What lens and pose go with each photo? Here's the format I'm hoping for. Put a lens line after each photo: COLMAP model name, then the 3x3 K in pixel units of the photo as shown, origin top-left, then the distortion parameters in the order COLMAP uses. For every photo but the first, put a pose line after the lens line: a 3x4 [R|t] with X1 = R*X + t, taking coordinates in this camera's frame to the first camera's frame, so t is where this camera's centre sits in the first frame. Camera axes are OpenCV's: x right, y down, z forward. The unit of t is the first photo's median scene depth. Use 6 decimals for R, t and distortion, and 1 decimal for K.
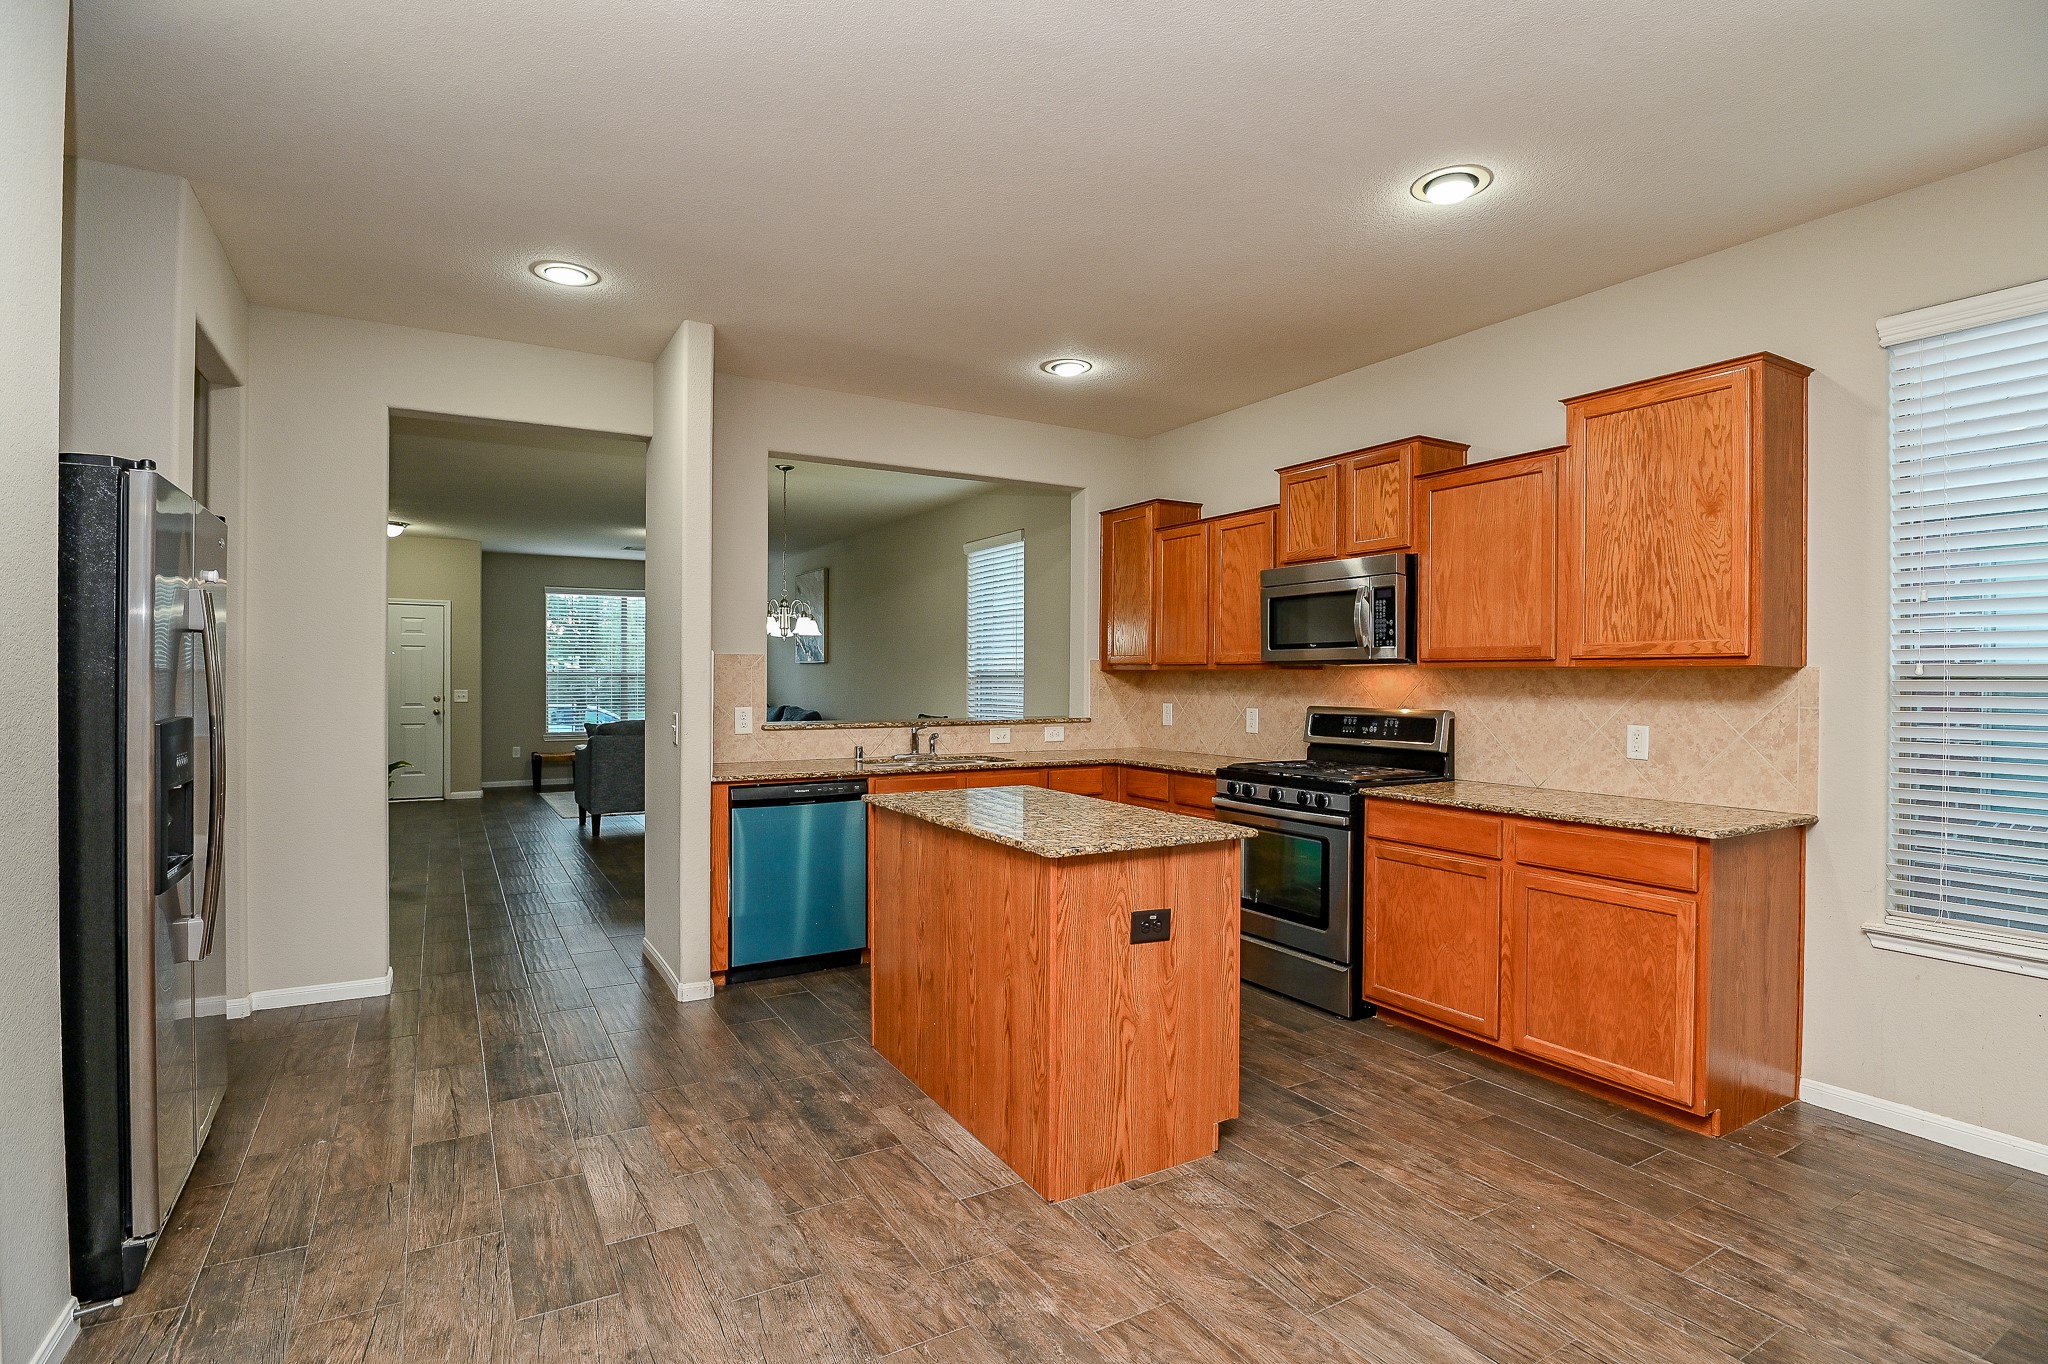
lens RADIAL K [[1002.9, 0, 1034.9], [0, 1002.9, 683.3], [0, 0, 1]] dist [-0.025133, -0.002175]
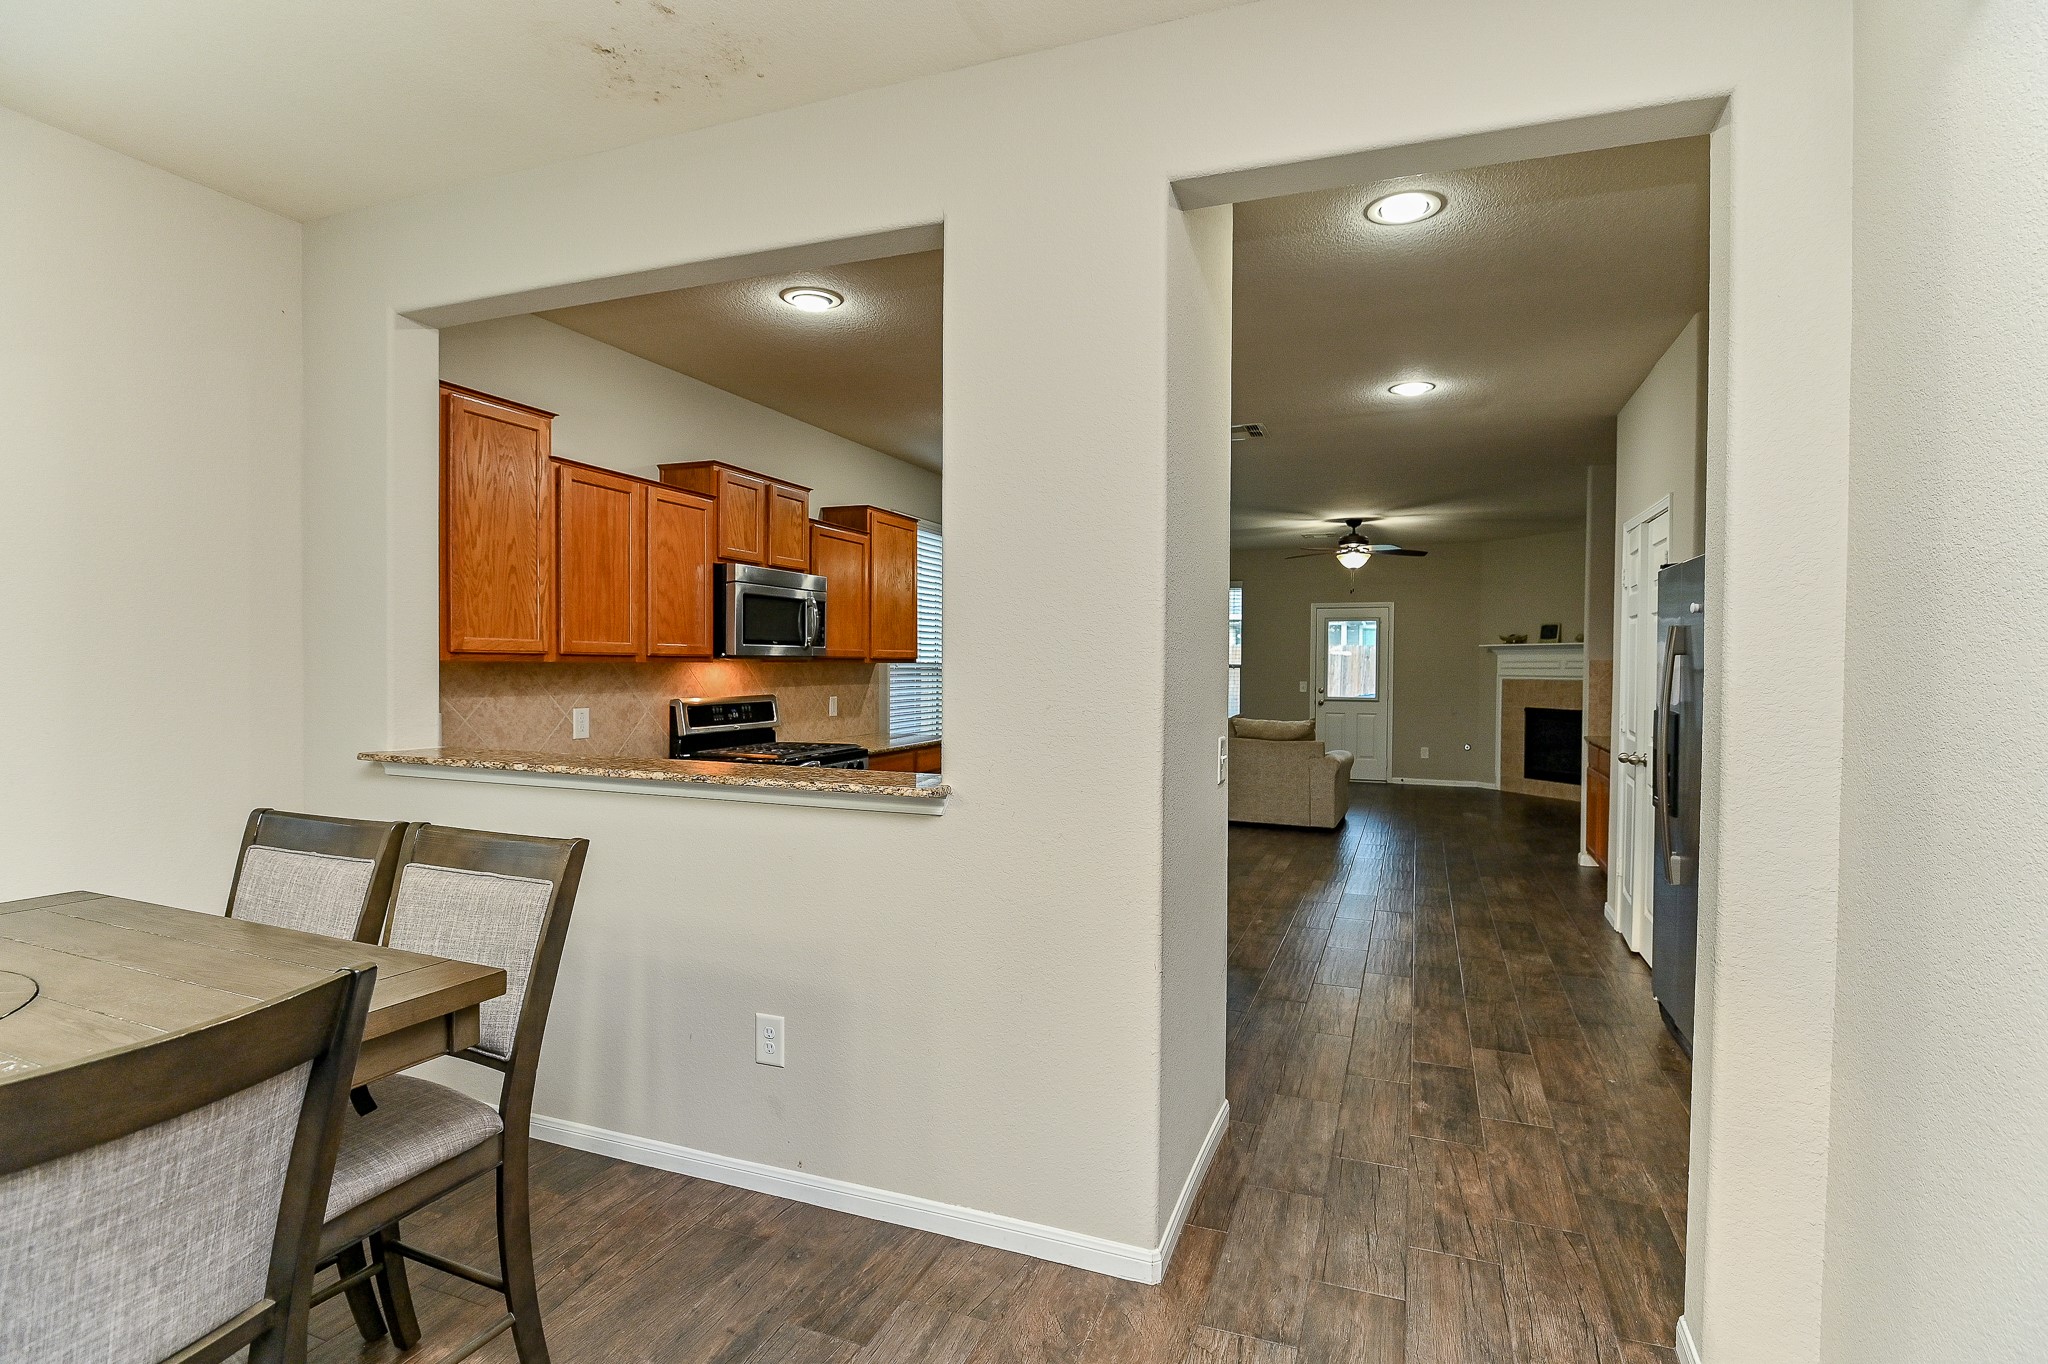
lens RADIAL K [[992.1, 0, 1033.3], [0, 992.1, 687.1], [0, 0, 1]] dist [-0.007120, -0.001045]
pose [[-0.616263, -0.028317, 0.787031, -0.850610], [-0.006131, 0.999496, 0.031161, -0.026390], [-0.787517, 0.014378, -0.616126, 1.586274]]
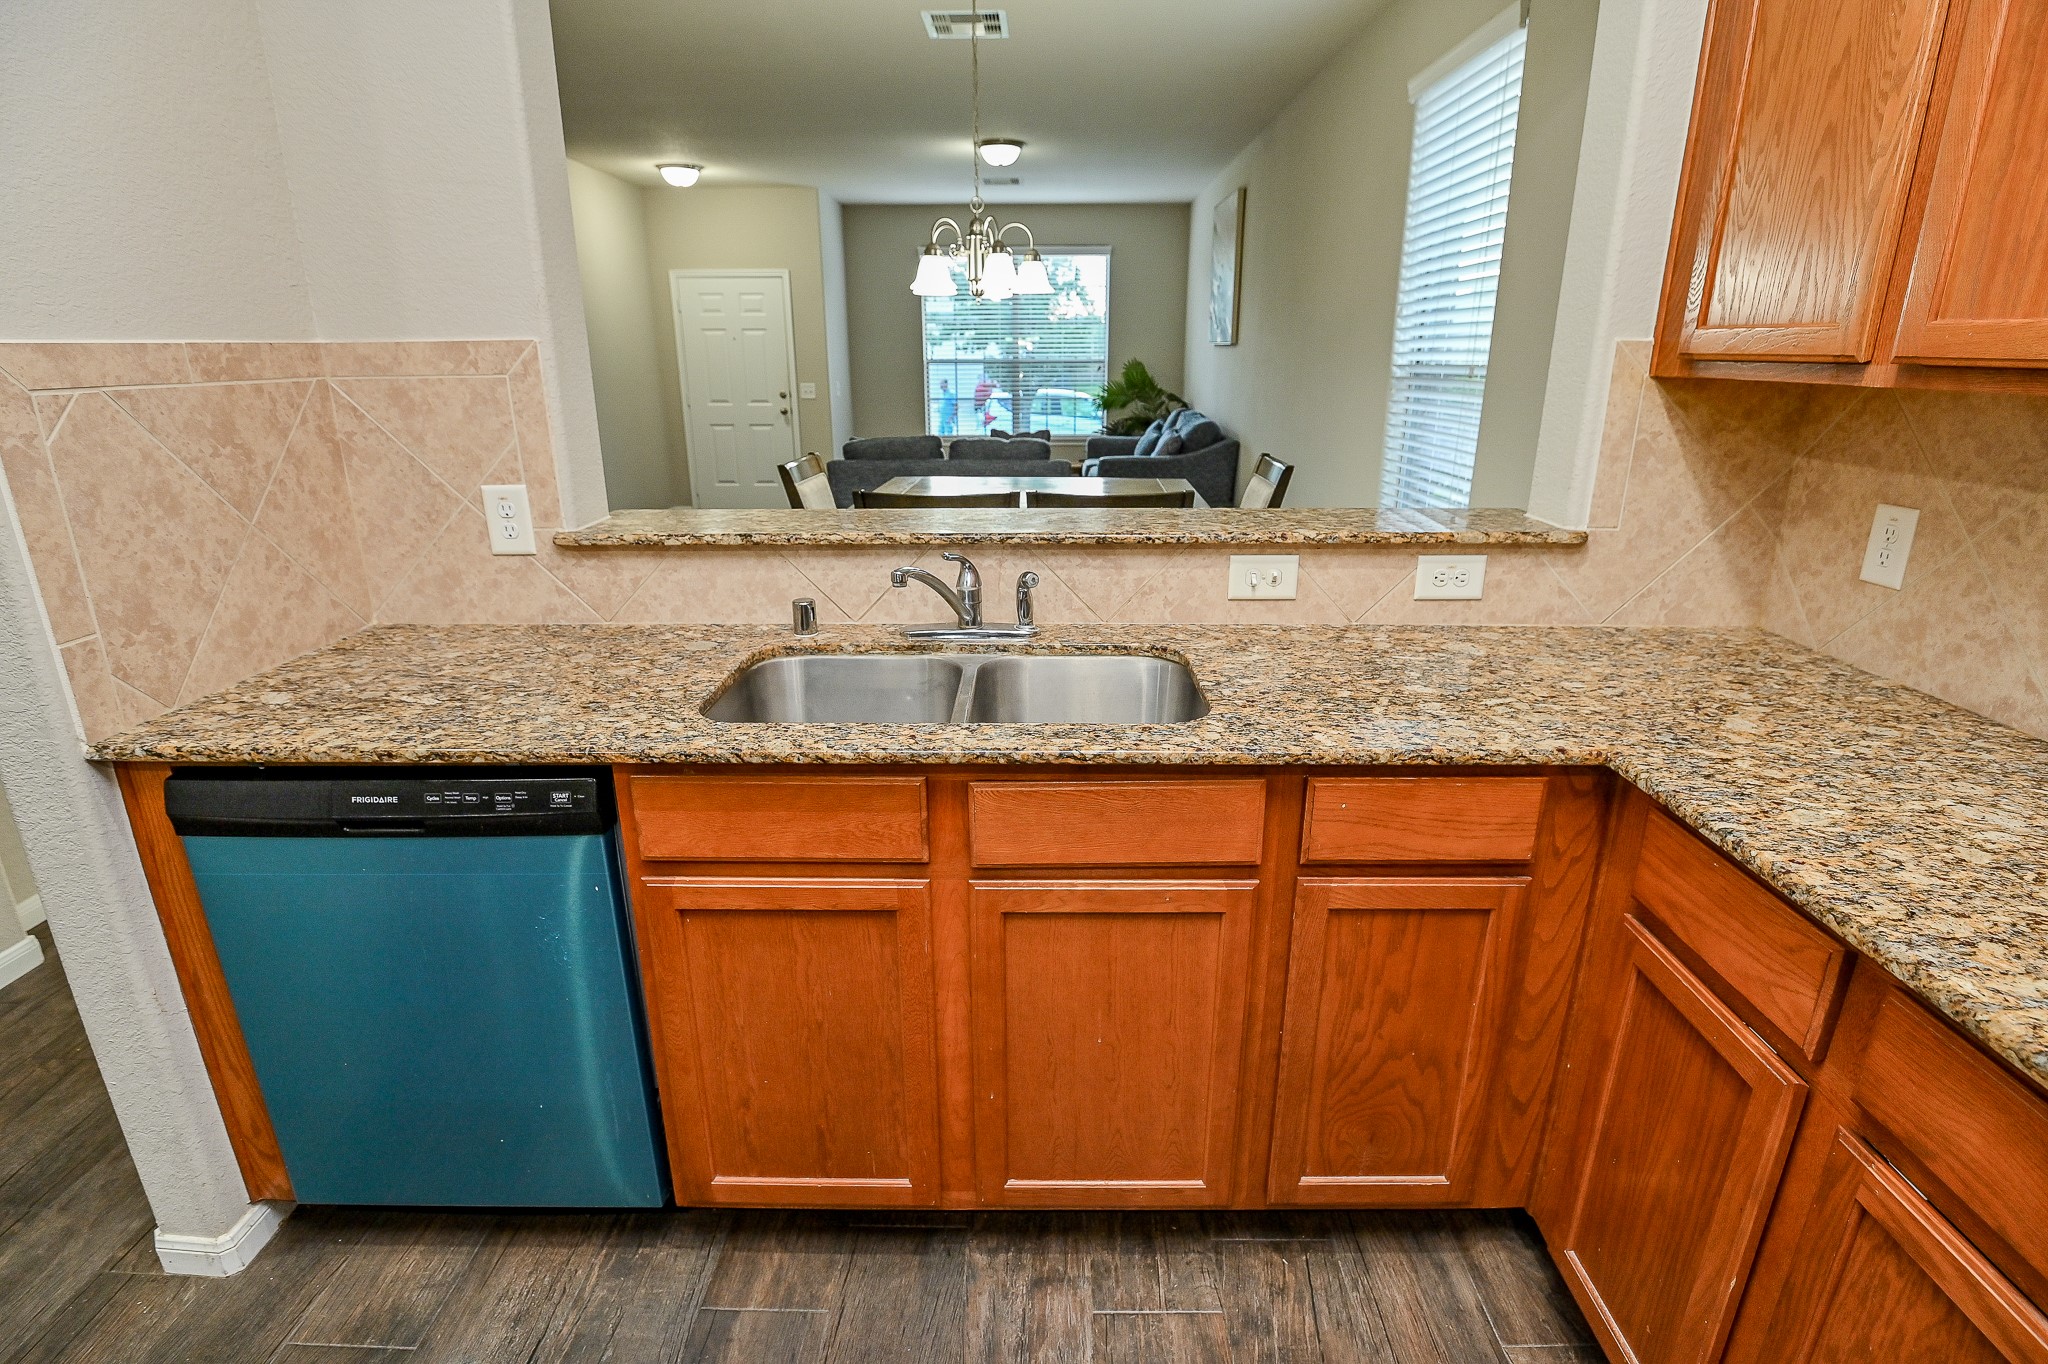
lens RADIAL K [[997.0, 0, 1038.5], [0, 997.0, 682.3], [0, 0, 1]] dist [-0.027637, -0.001448]
pose [[0.856382, 0.156987, -0.491900, 0.099907], [0.000947, 0.952181, 0.305532, -0.023962], [0.516342, -0.262118, 0.815282, 0.939610]]
